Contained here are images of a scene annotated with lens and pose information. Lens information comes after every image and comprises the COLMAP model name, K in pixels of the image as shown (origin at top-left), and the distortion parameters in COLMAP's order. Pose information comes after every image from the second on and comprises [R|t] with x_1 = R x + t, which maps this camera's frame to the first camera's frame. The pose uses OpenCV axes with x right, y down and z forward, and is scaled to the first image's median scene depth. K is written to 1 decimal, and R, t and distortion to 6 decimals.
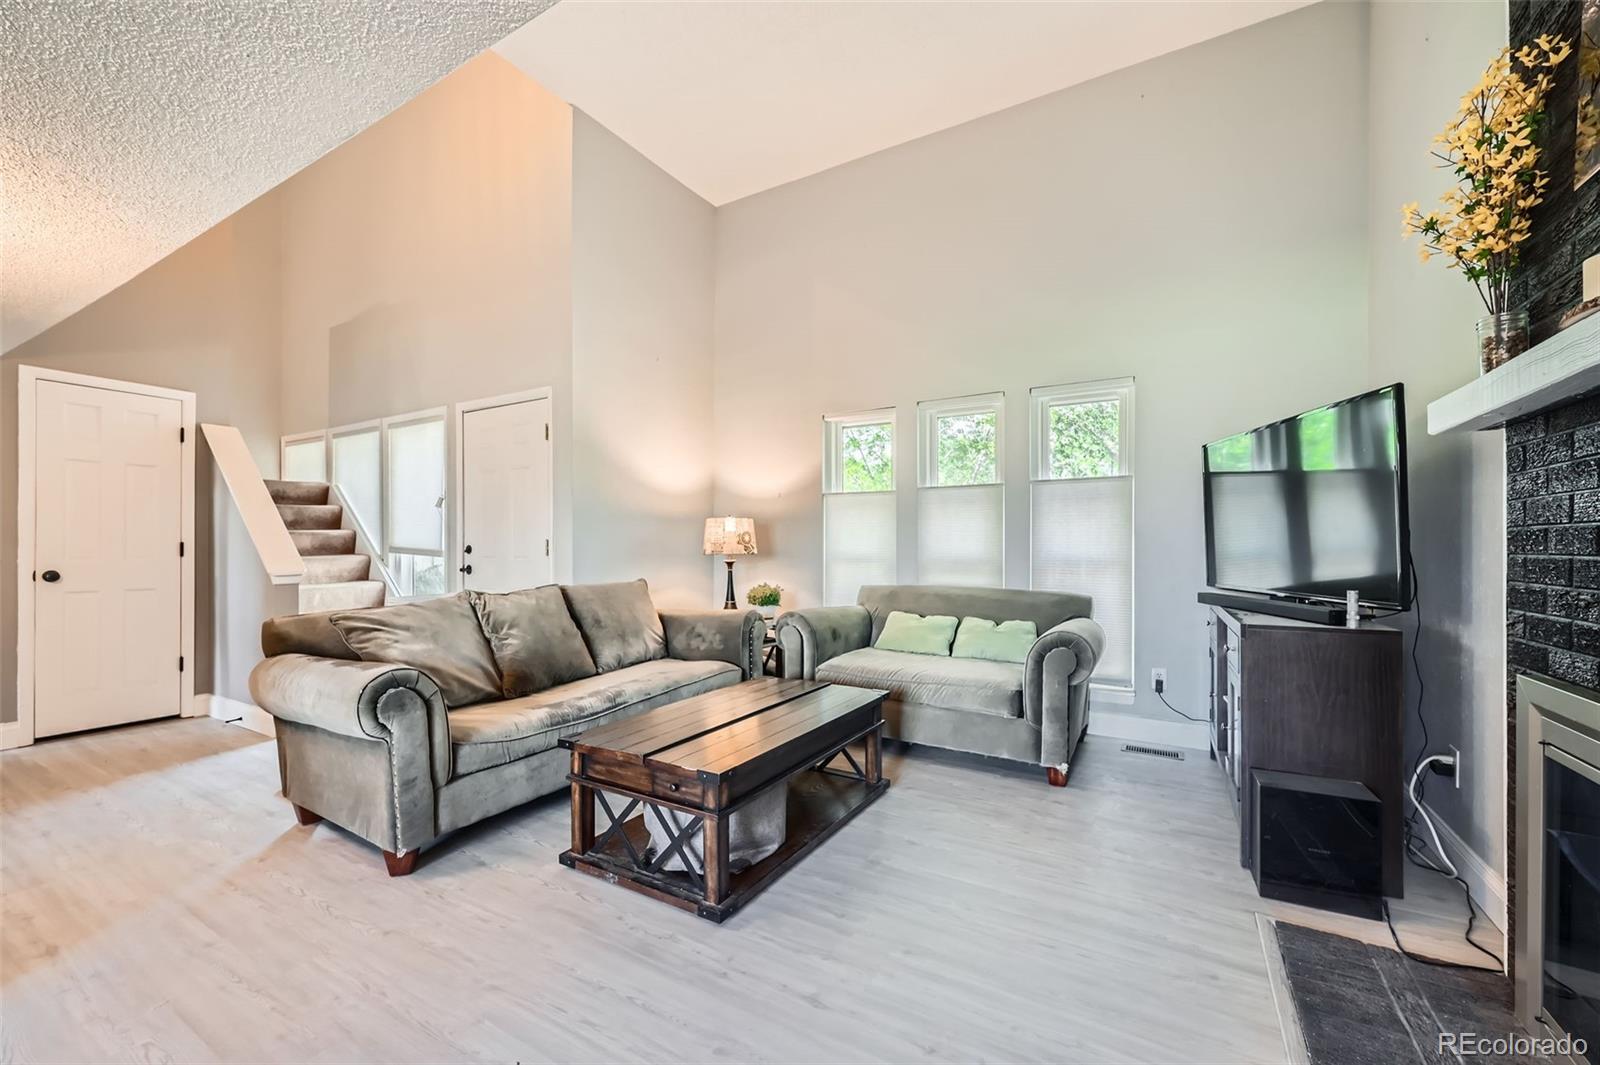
lens RADIAL K [[643.7, 0, 792.0], [0, 643.7, 543.0], [0, 0, 1]] dist [-0.002676, 0.000650]
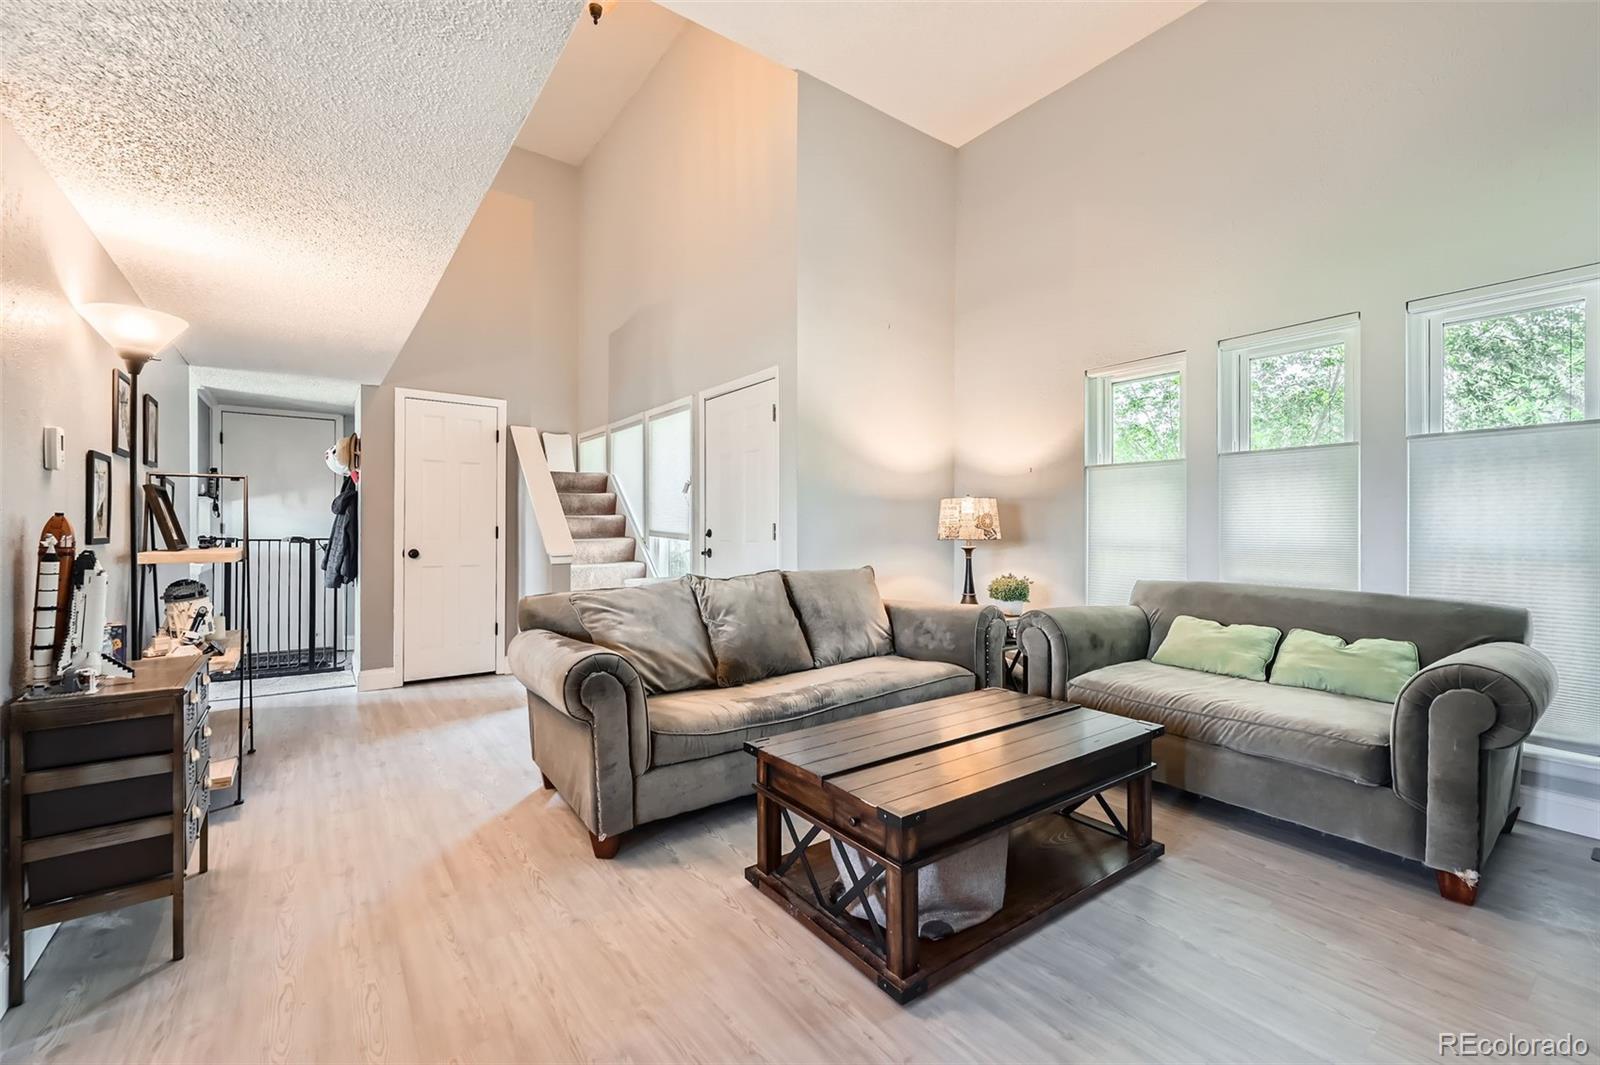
lens RADIAL K [[643.7, 0, 820.0], [0, 643.7, 524.4], [0, 0, 1]] dist [-0.002676, 0.000650]
pose [[0.922204, -0.002058, -0.386699, 0.067091], [0.001648, 0.999998, -0.001393, -0.002836], [0.386701, 0.000647, 0.922205, 0.144875]]
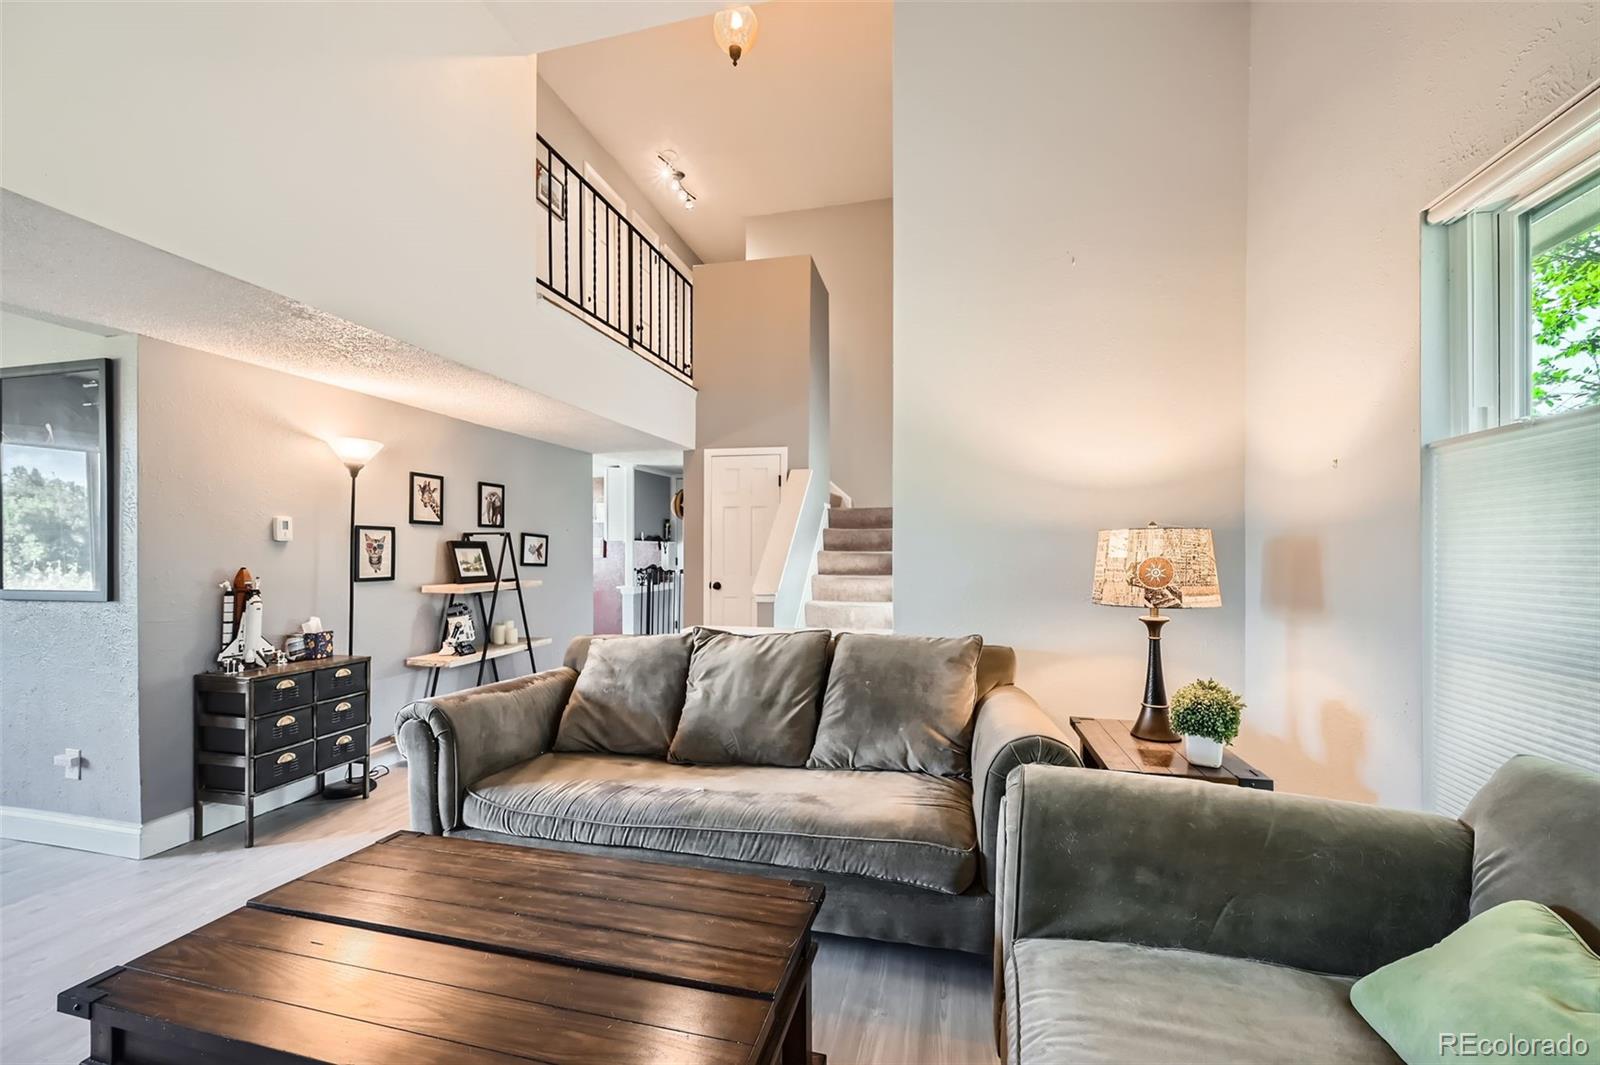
lens RADIAL K [[643.7, 0, 806.1], [0, 643.7, 546.2], [0, 0, 1]] dist [-0.002676, 0.000650]
pose [[0.293329, -0.009071, -0.955969, 0.345272], [0.003930, 0.999958, -0.008283, -0.028119], [0.956004, -0.001328, 0.293352, 0.753375]]
